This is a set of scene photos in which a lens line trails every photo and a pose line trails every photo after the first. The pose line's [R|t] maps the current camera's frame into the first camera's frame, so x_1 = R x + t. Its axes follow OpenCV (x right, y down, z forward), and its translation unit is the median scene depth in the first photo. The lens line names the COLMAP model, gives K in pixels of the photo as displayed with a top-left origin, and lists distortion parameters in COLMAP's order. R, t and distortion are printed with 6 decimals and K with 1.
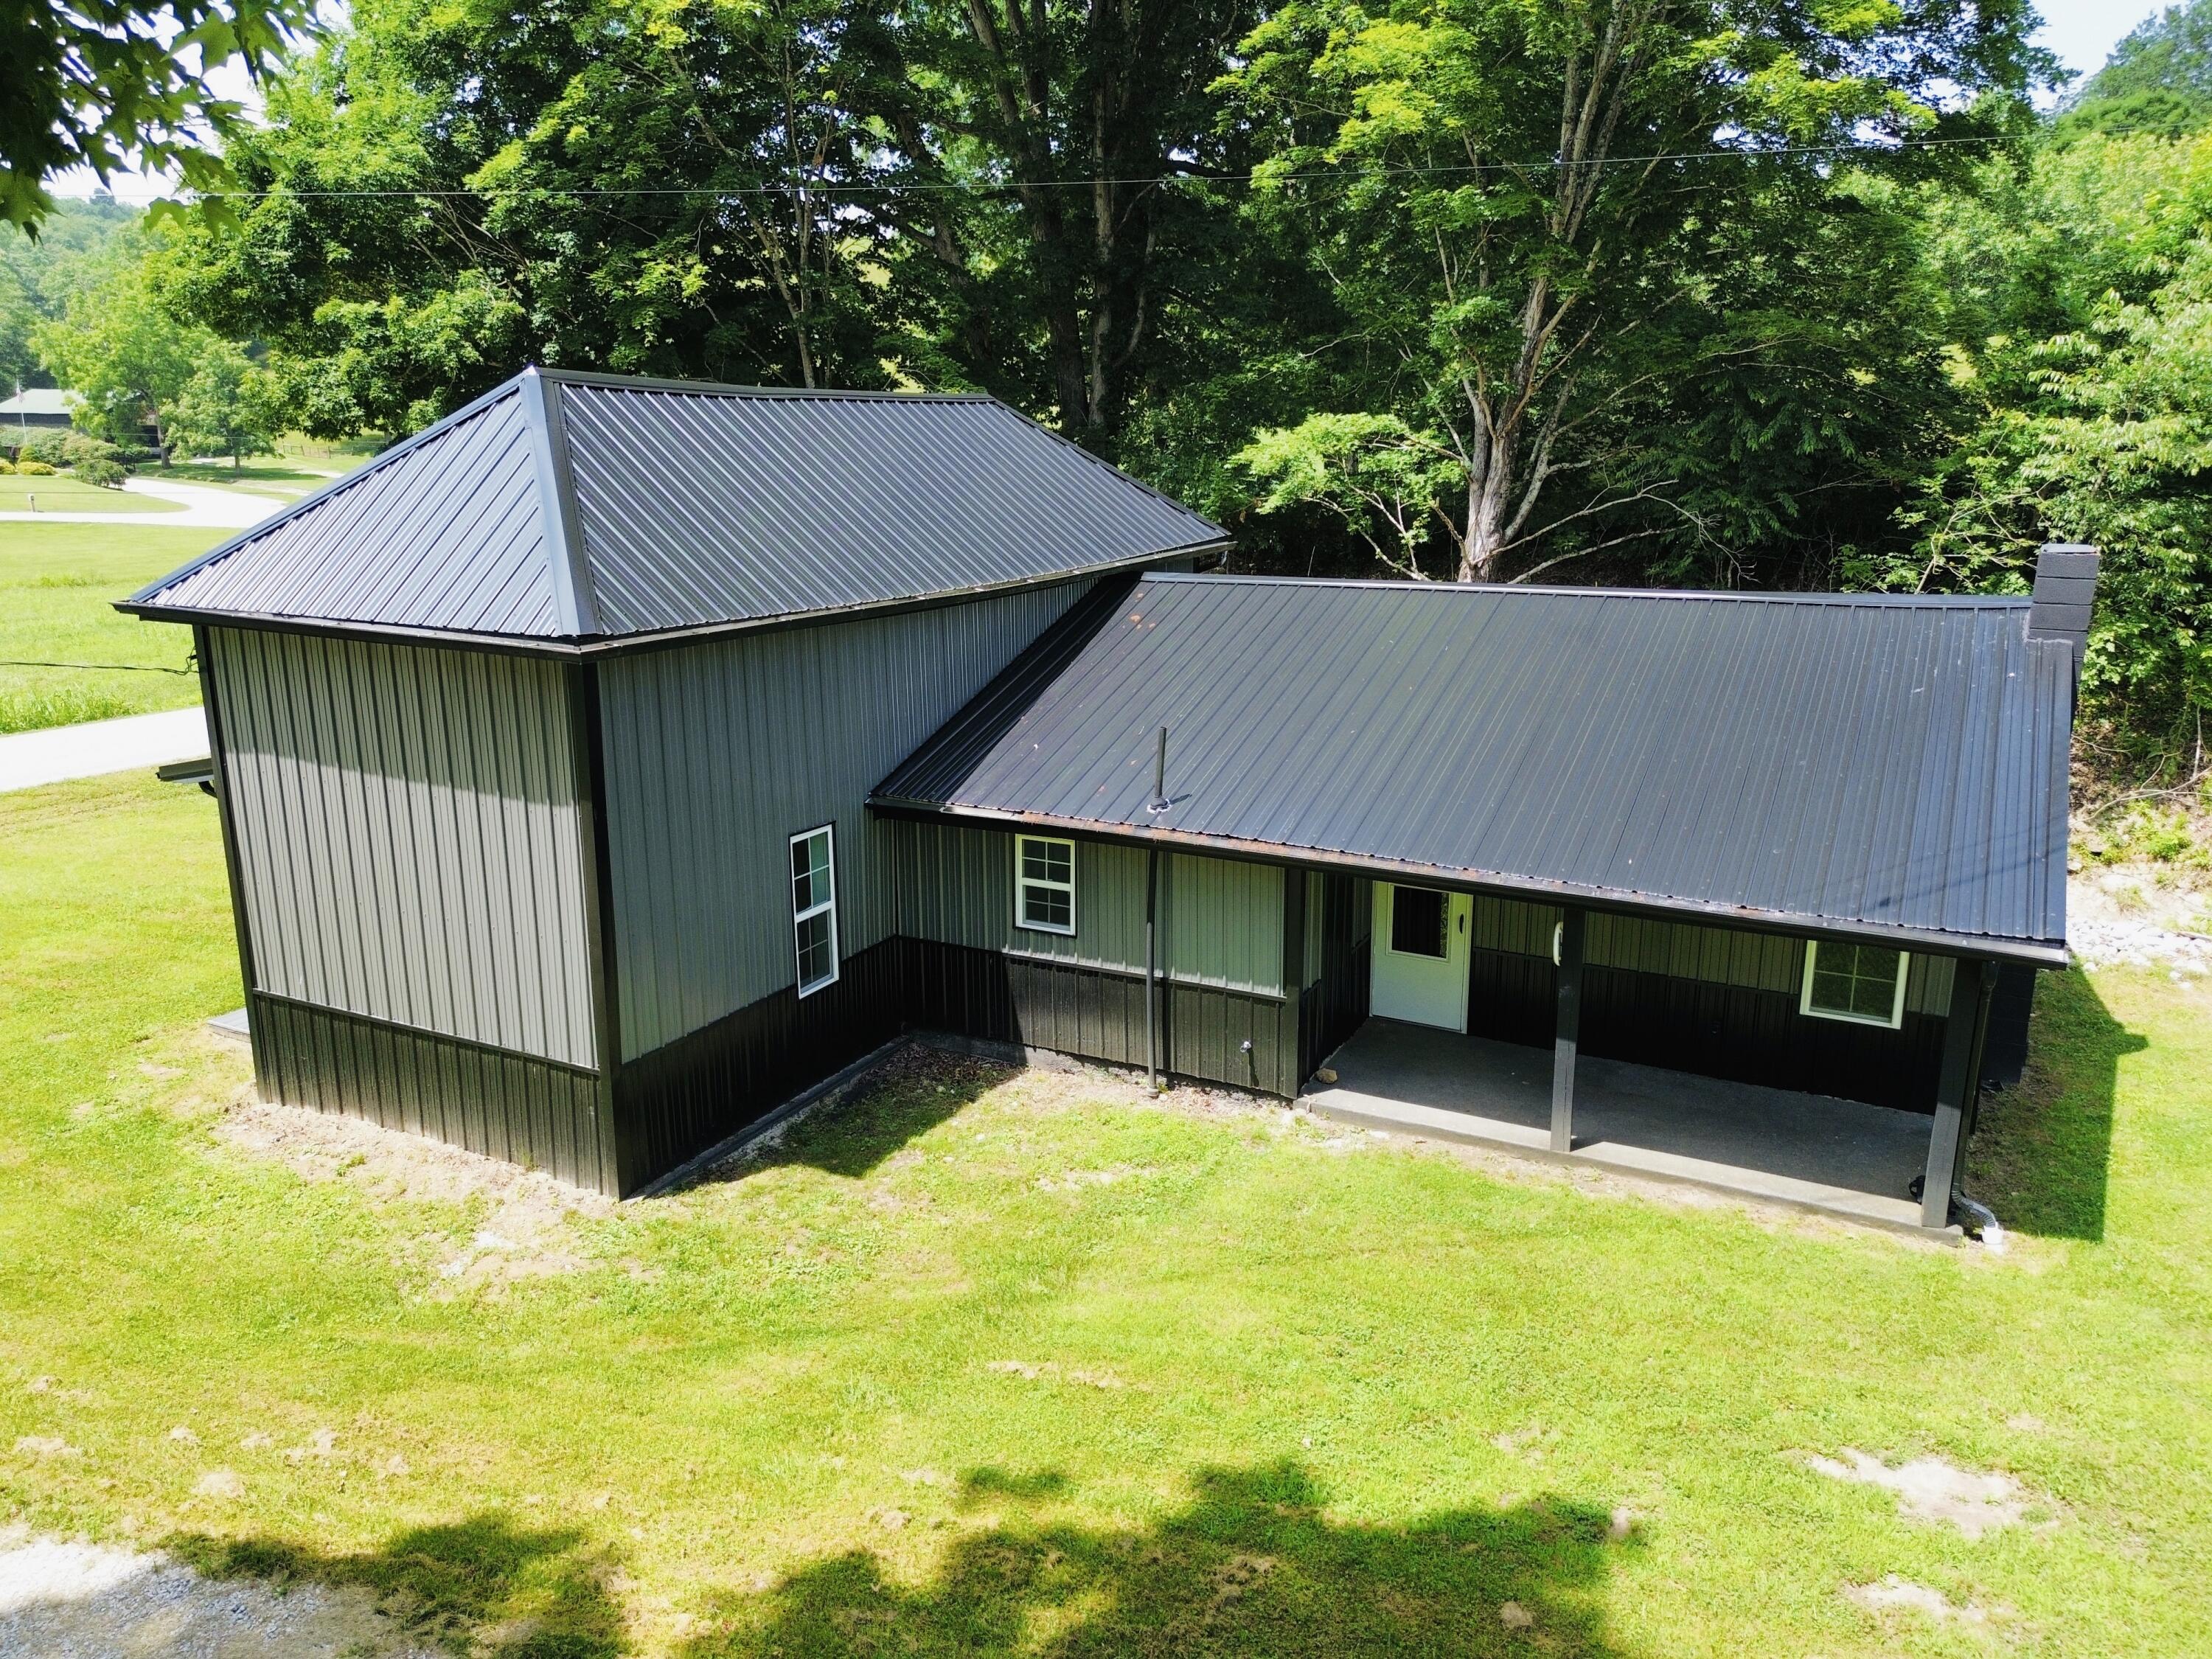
lens RADIAL K [[1570.9, 0, 1098.1], [0, 1570.9, 827.7], [0, 0, 1]] dist [0.060310, -0.056546]
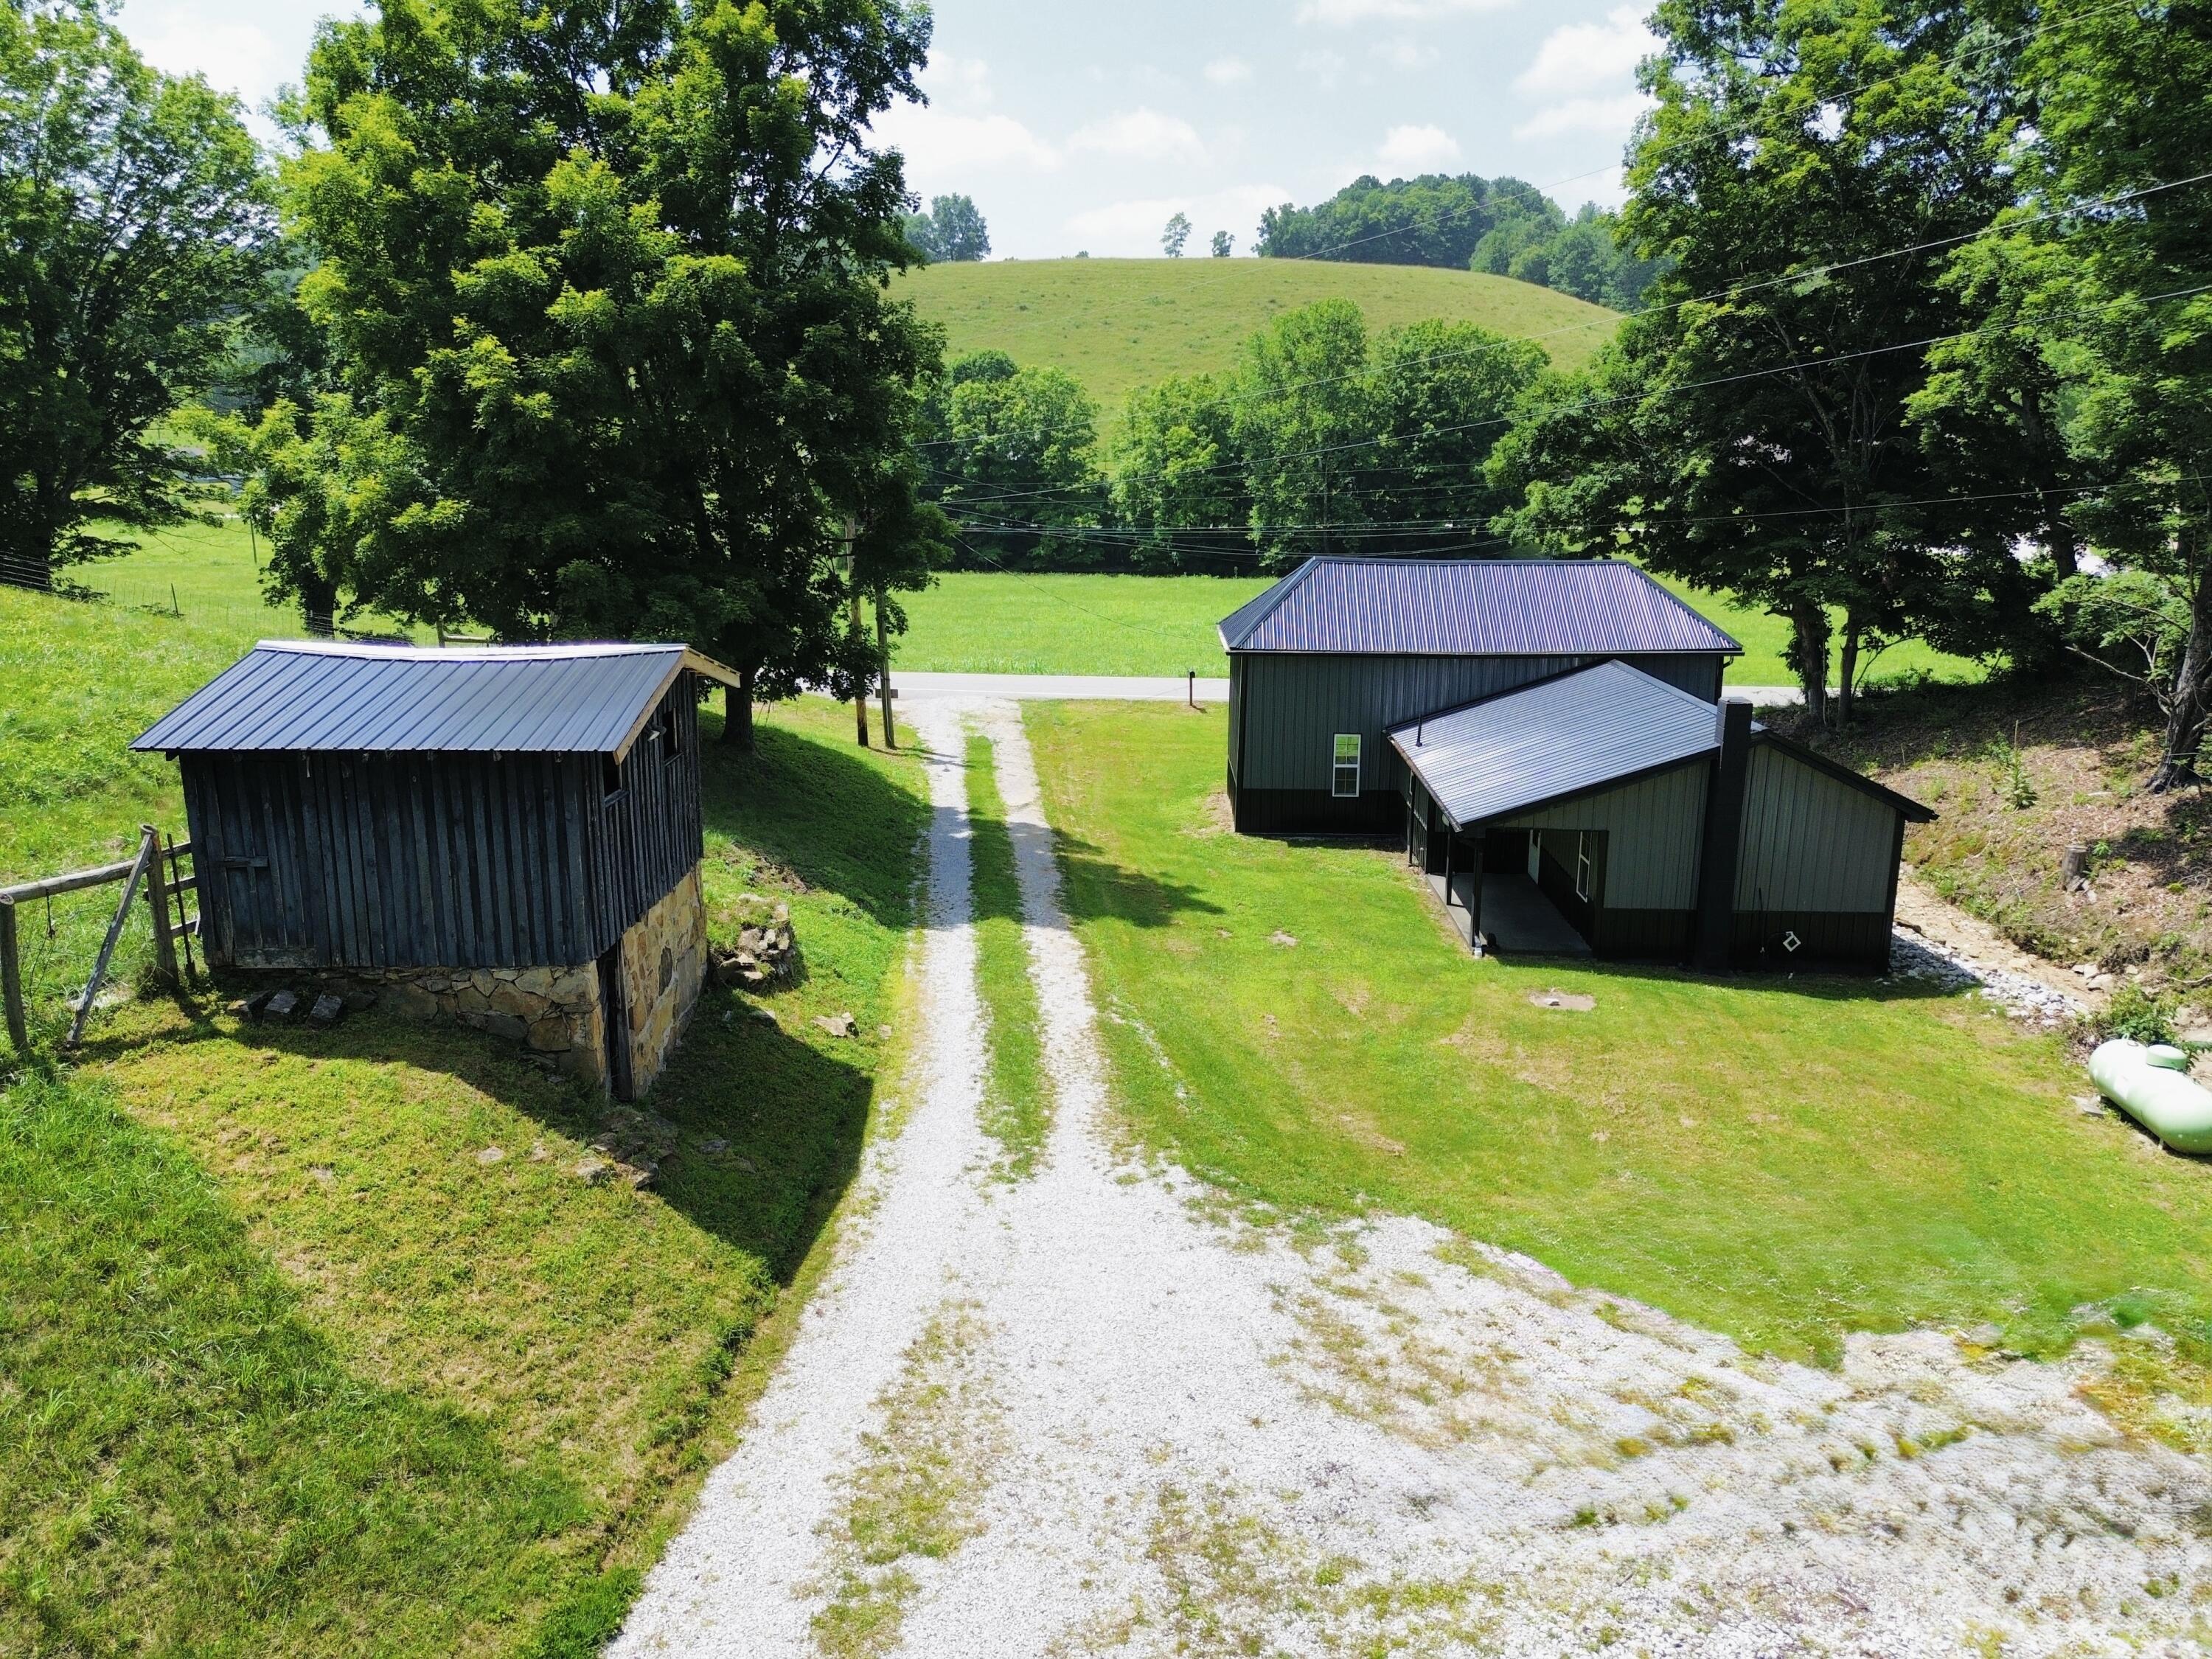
lens RADIAL K [[1570.9, 0, 1098.1], [0, 1570.9, 827.7], [0, 0, 1]] dist [0.060310, -0.056546]
pose [[0.415654, 0.218527, -0.882880, 2.050870], [-0.225259, 0.965199, 0.132852, -0.104595], [0.881187, 0.143656, 0.450414, -0.548943]]
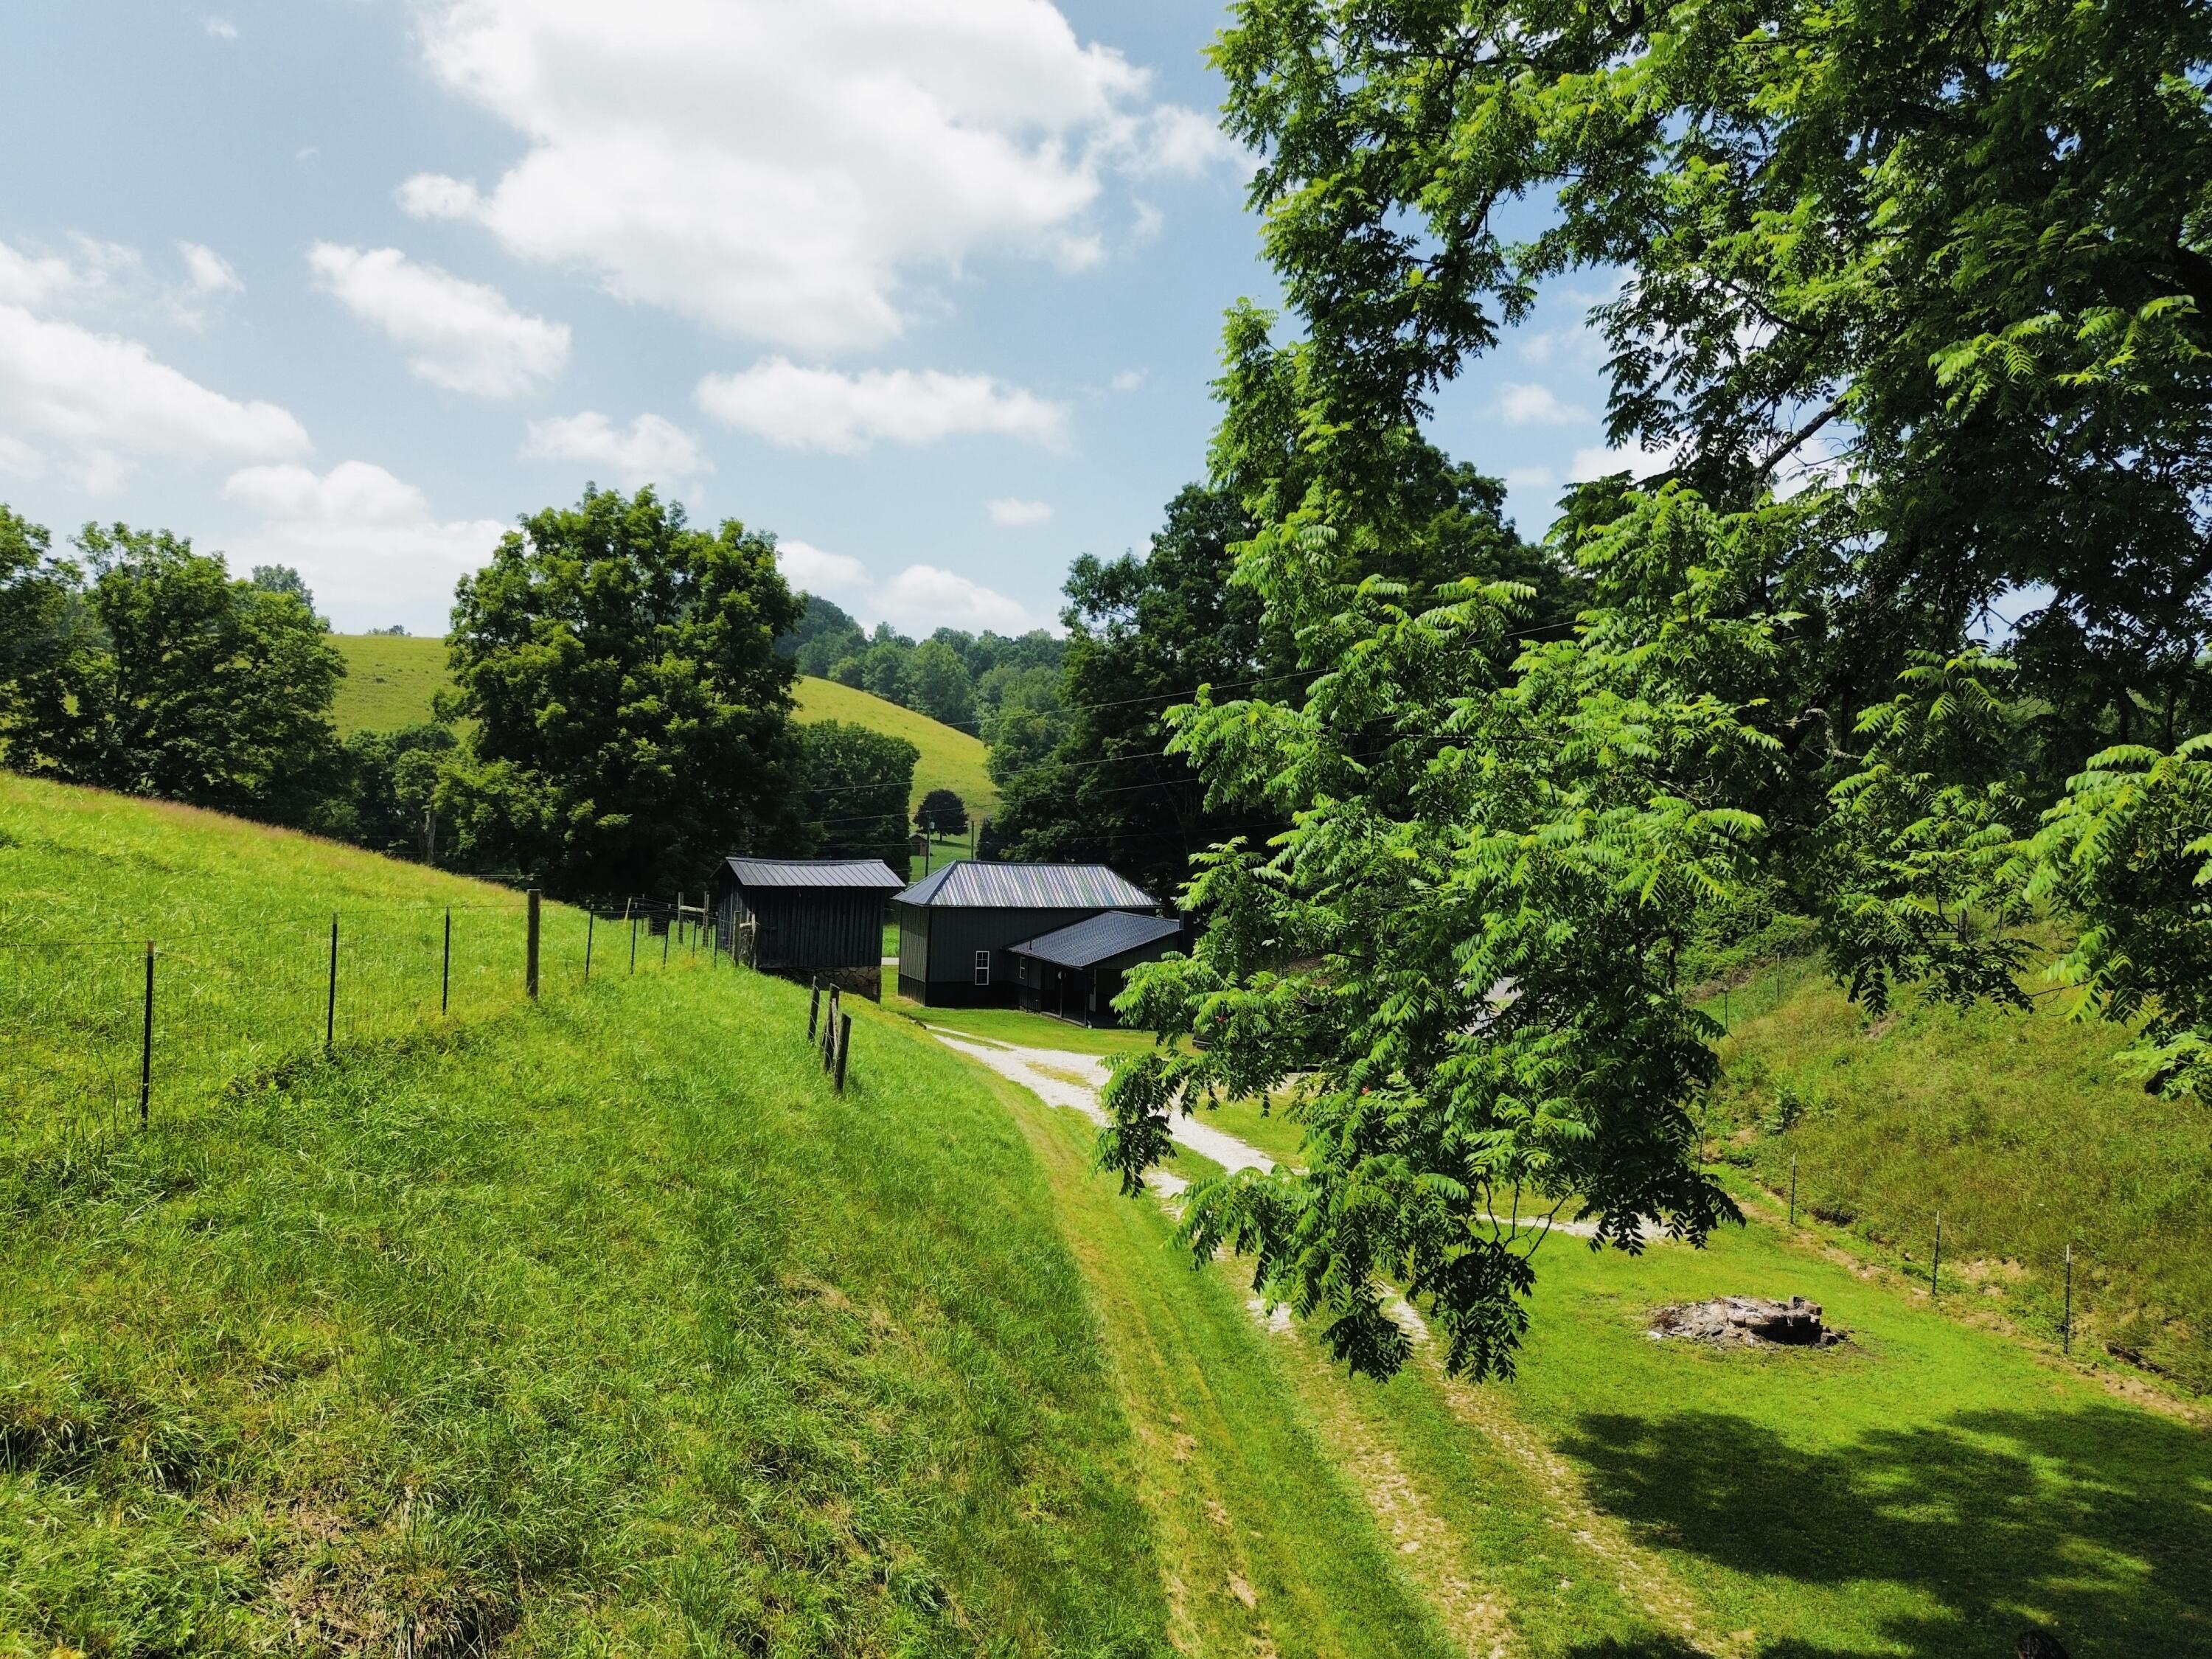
lens RADIAL K [[1563.3, 0, 1063.6], [0, 1563.3, 830.0], [0, 0, 1]] dist [0.065529, -0.059898]
pose [[0.746538, 0.023270, -0.664935, 3.379542], [-0.190813, 0.964895, -0.180464, 0.494122], [0.637394, 0.261602, 0.724772, -2.598651]]
